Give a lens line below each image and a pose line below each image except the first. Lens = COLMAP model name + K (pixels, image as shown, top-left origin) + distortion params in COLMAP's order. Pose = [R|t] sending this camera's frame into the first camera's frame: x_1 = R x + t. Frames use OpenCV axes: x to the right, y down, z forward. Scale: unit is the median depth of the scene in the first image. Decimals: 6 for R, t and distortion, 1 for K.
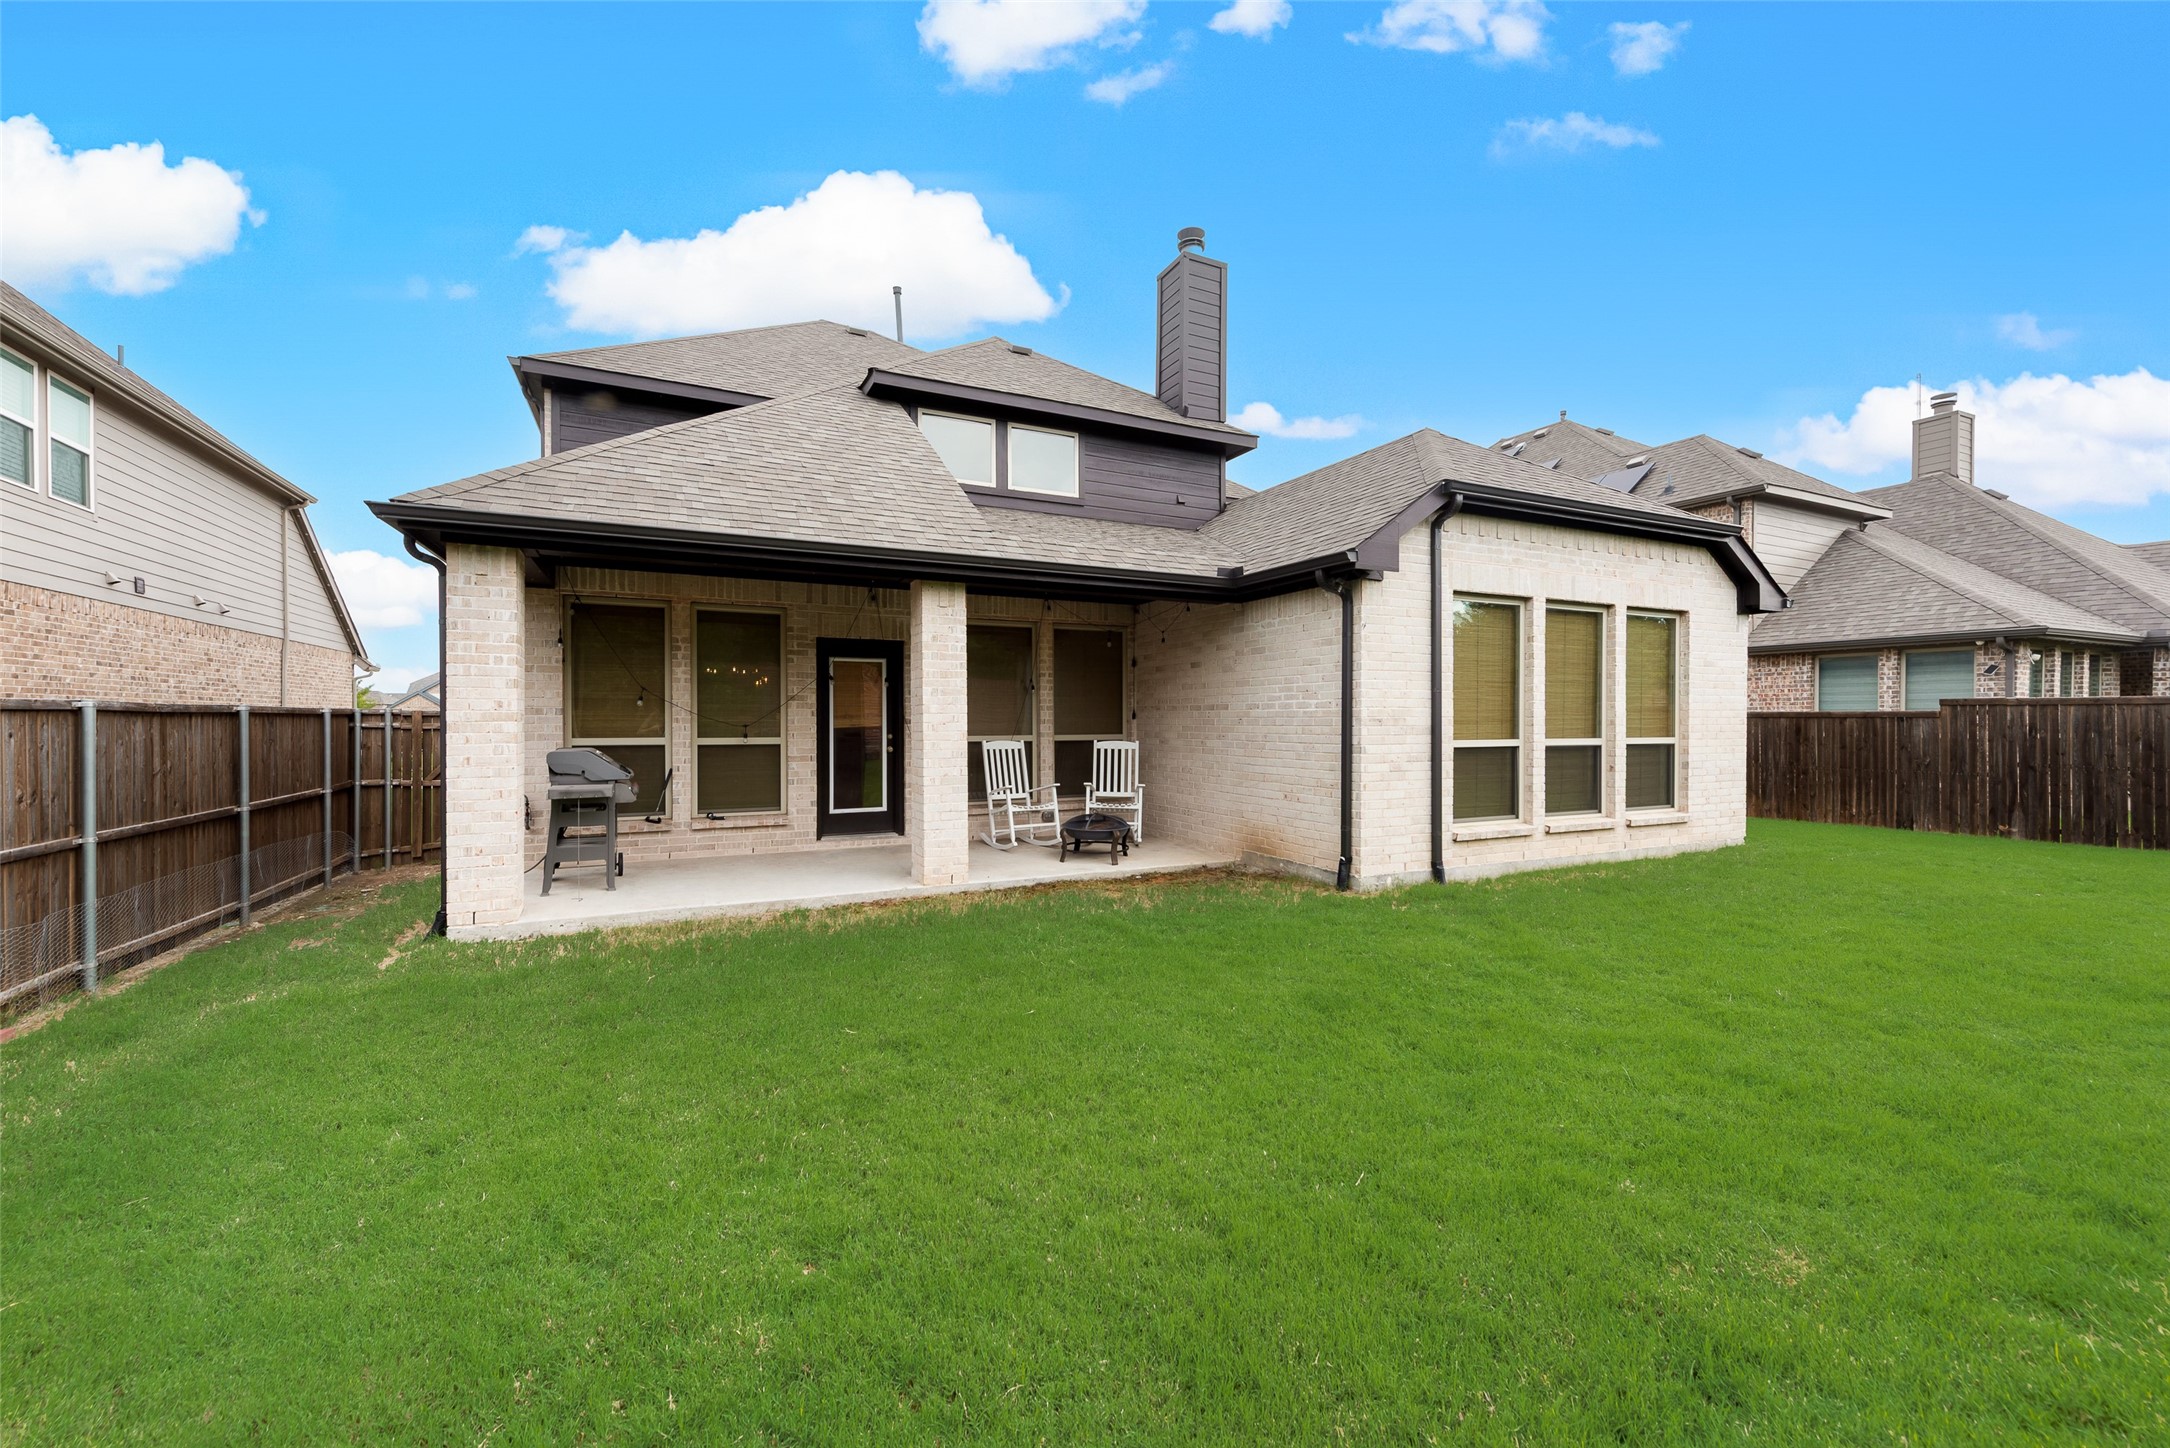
lens RADIAL K [[846.8, 0, 1078.1], [0, 846.8, 726.9], [0, 0, 1]] dist [0.007588, -0.002518]
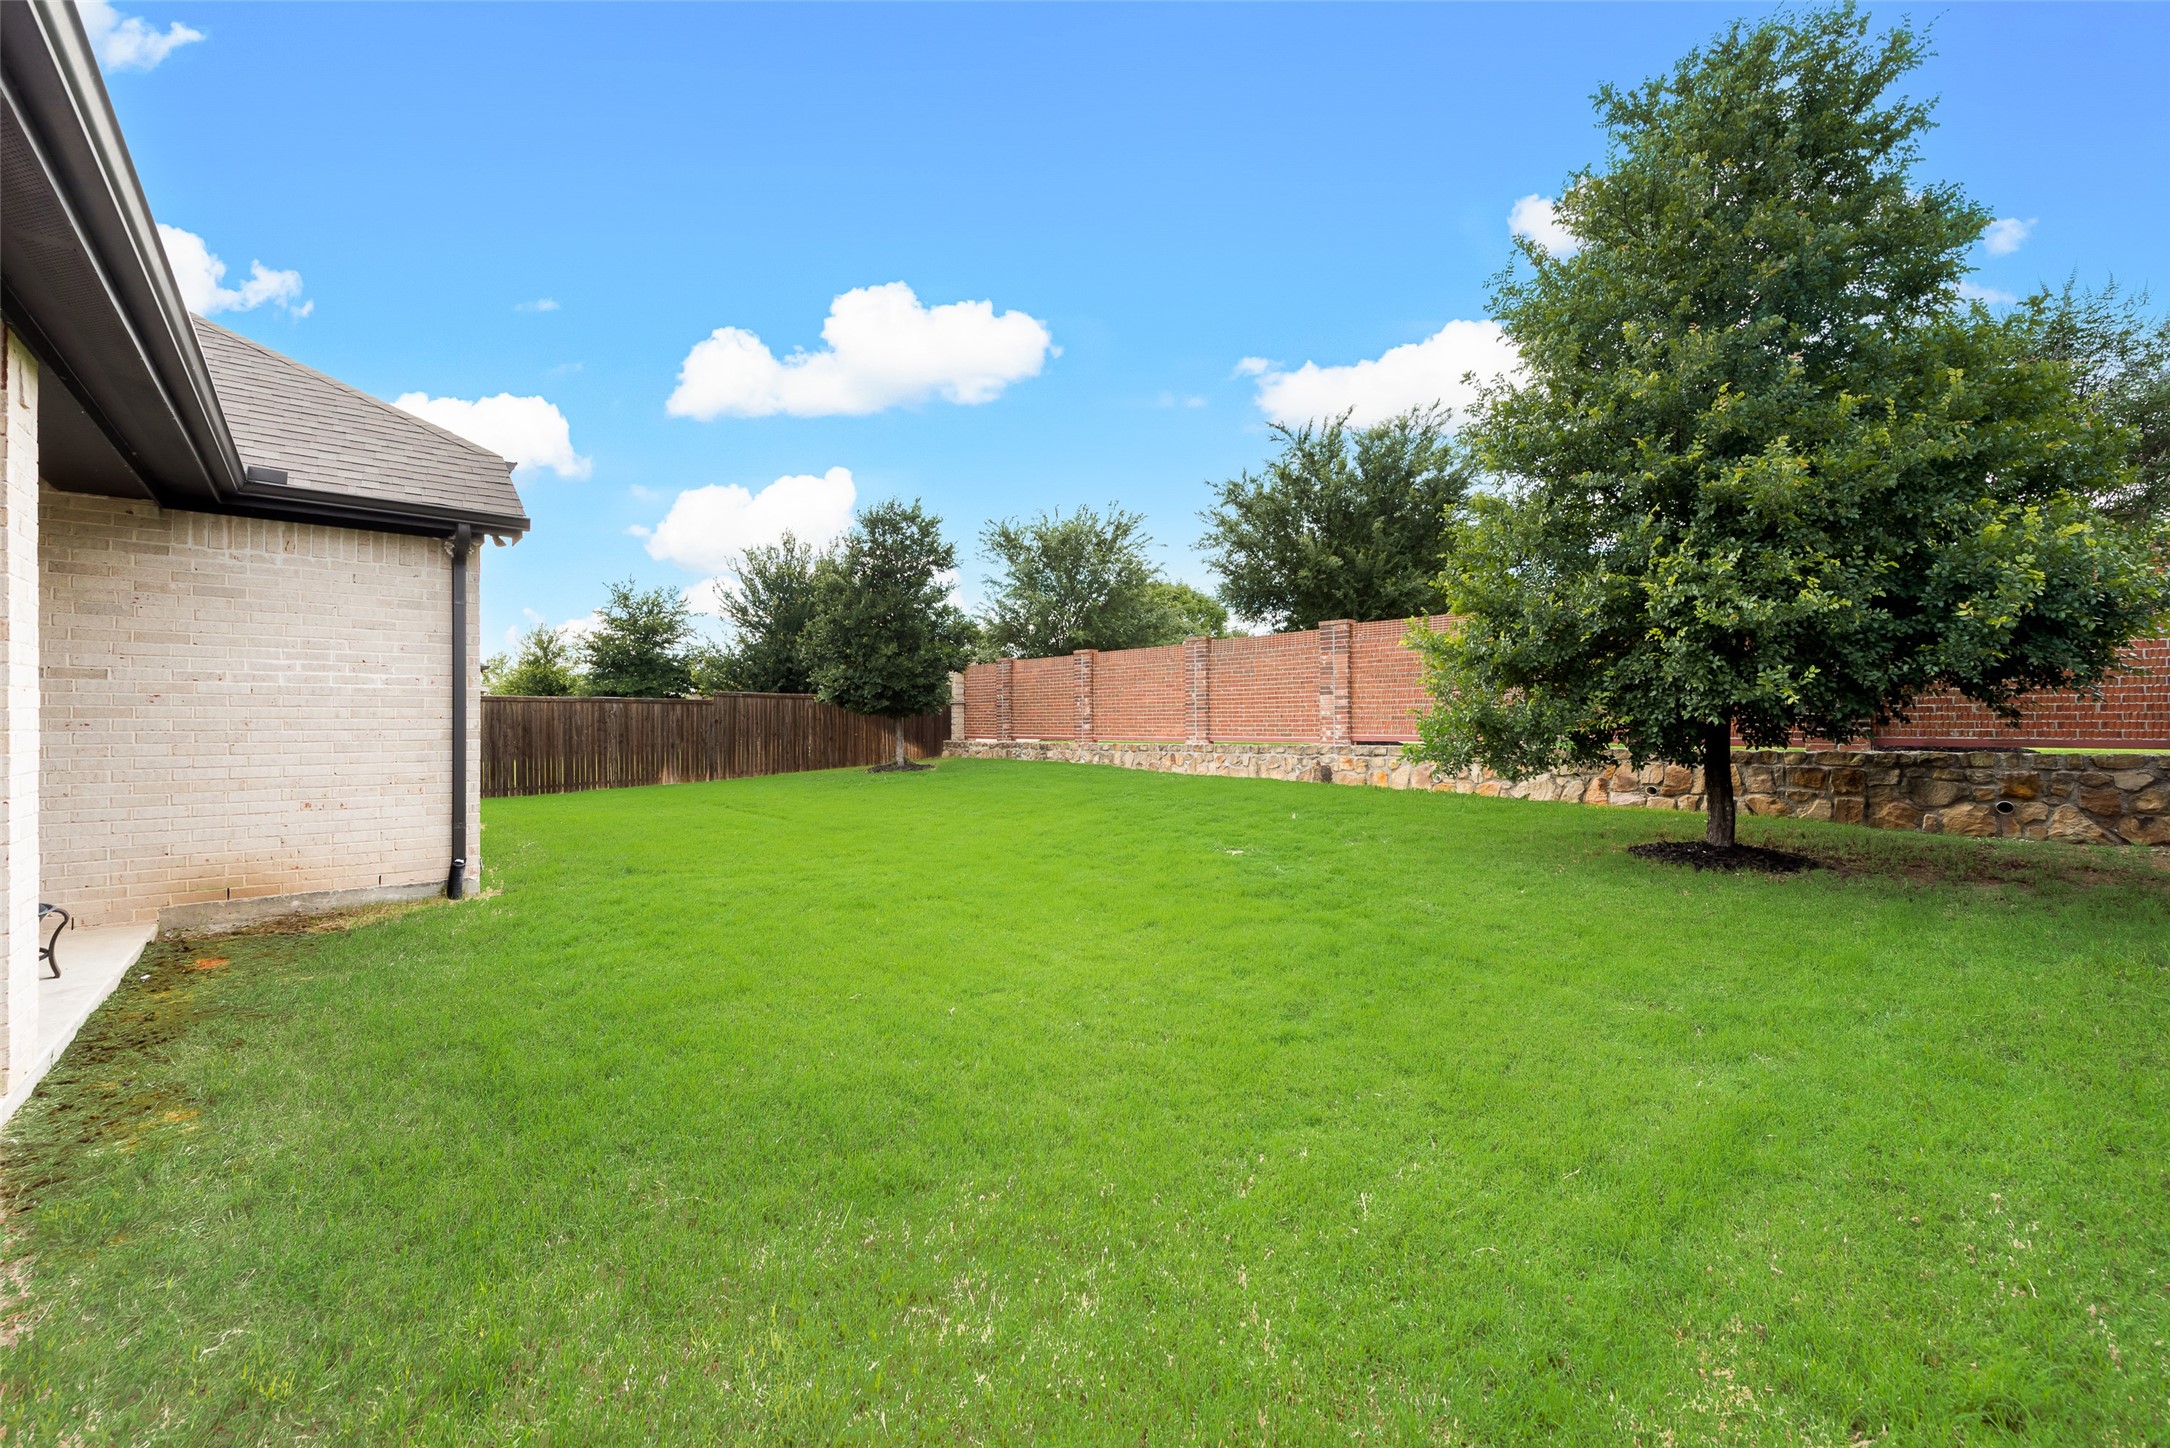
lens RADIAL K [[857.4, 0, 1081.0], [0, 857.4, 731.3], [0, 0, 1]] dist [-0.000066, -0.000363]
pose [[-0.262813, -0.013525, 0.964752, -0.633925], [0.008147, 0.999835, 0.016236, 0.012981], [-0.964812, 0.012127, -0.262659, 0.561106]]
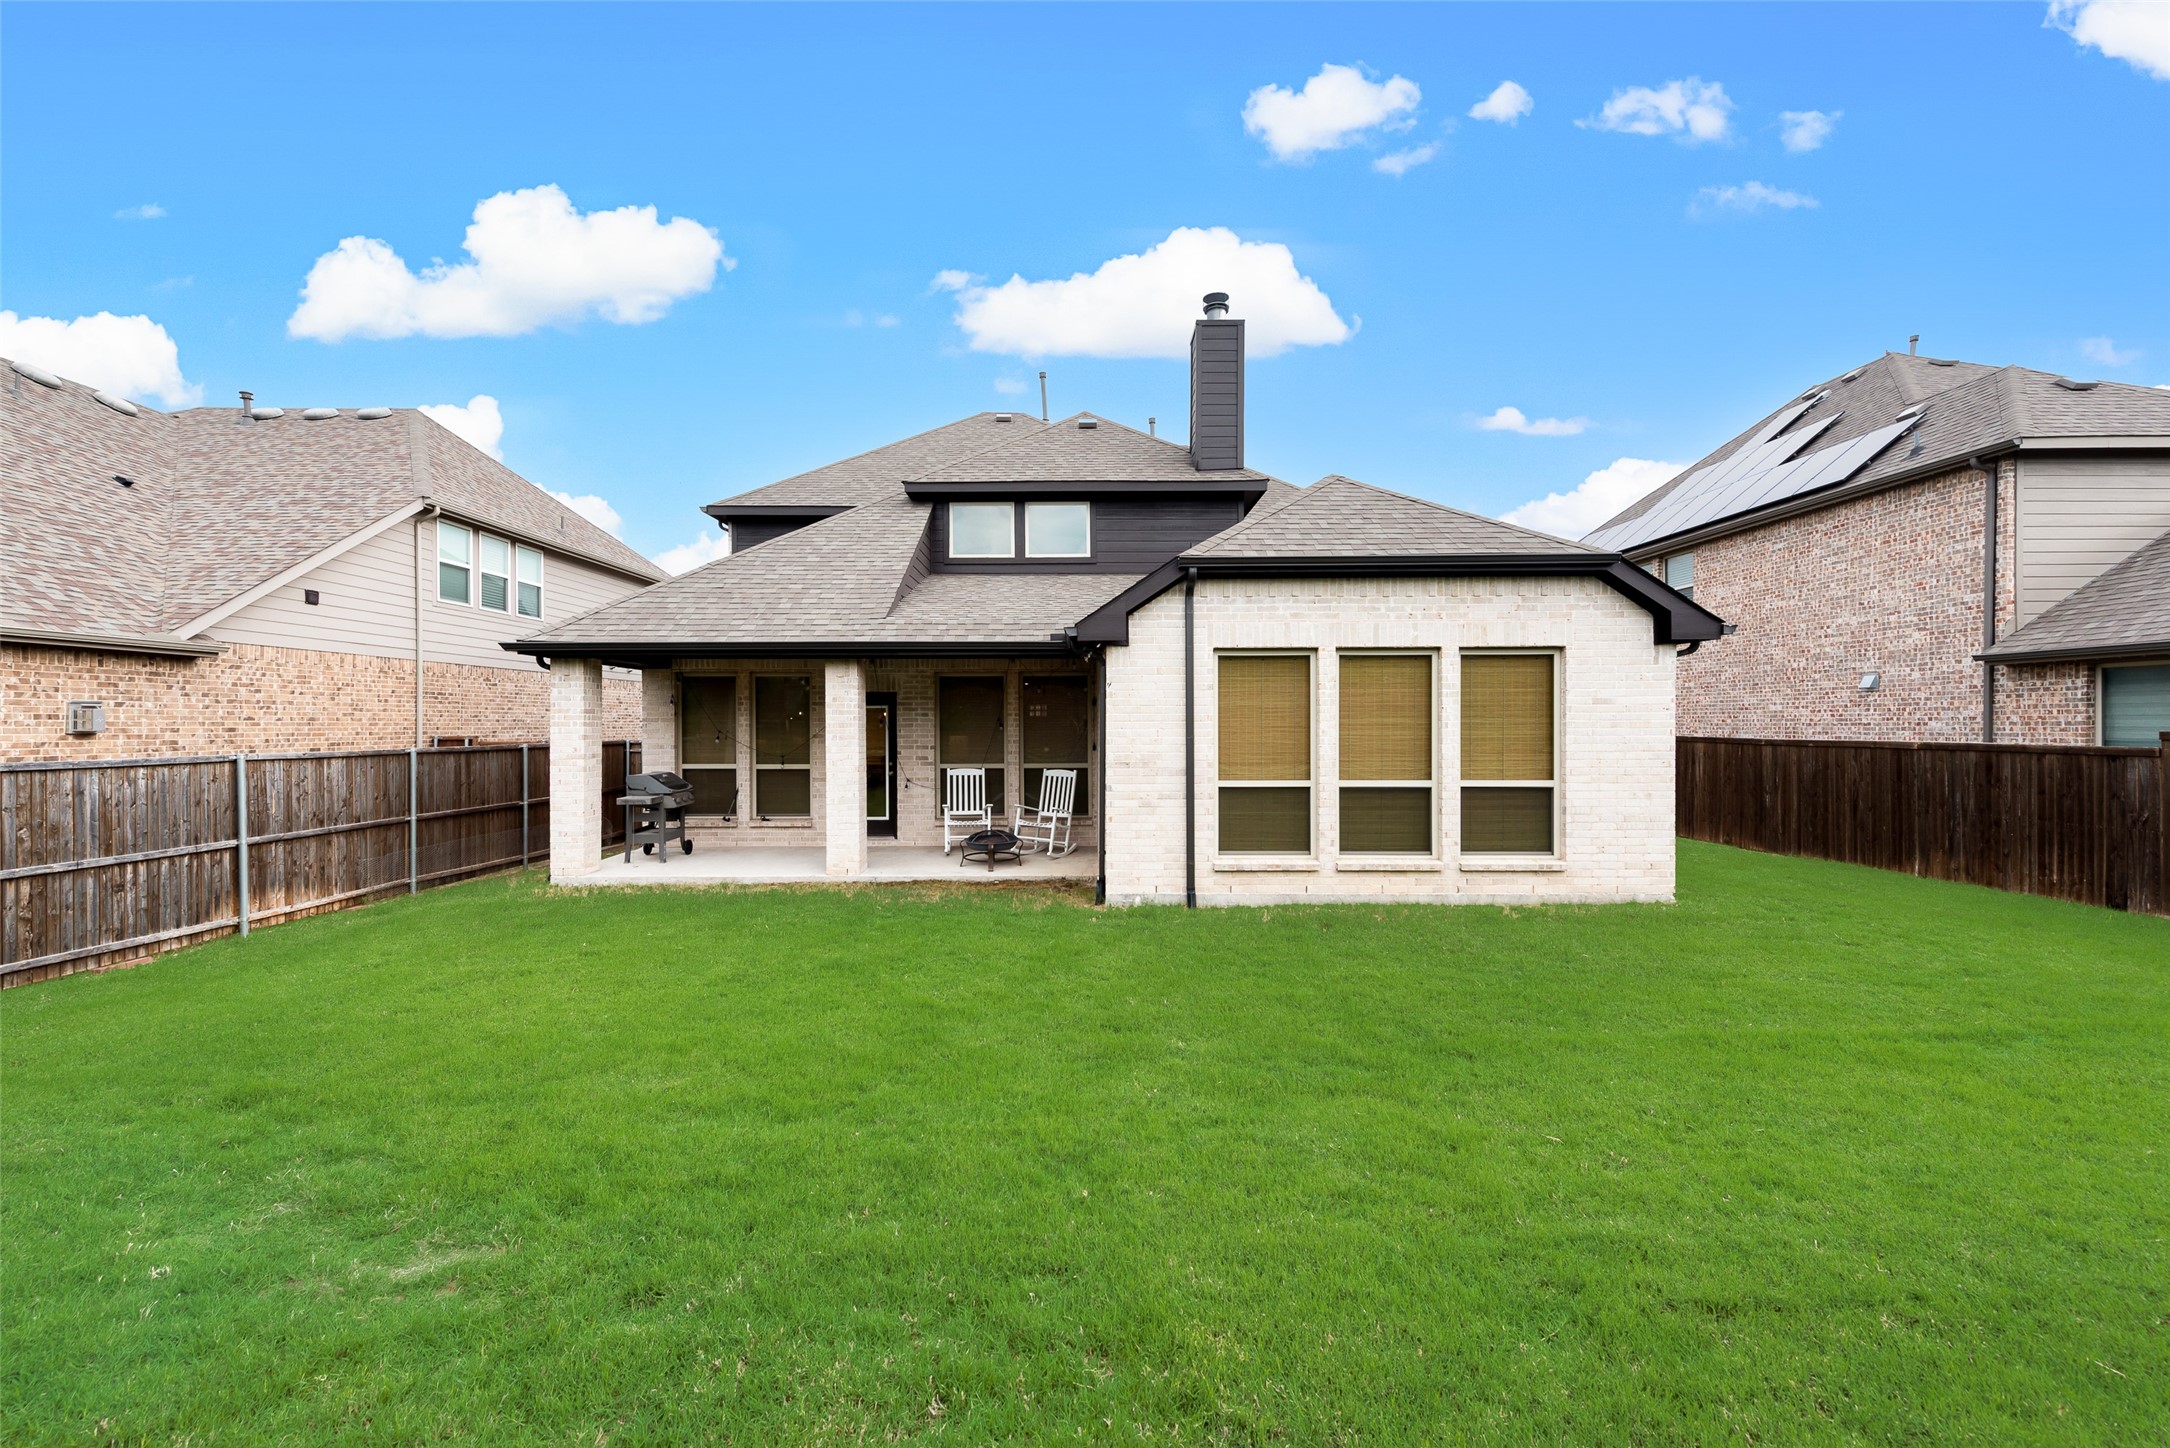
lens RADIAL K [[857.5, 0, 1082.6], [0, 857.5, 730.0], [0, 0, 1]] dist [0.007203, -0.000131]
pose [[0.900756, 0.000361, -0.434326, 0.726708], [-0.000588, 1.000000, -0.000388, -0.047698], [0.434326, 0.000605, 0.900756, -0.092099]]
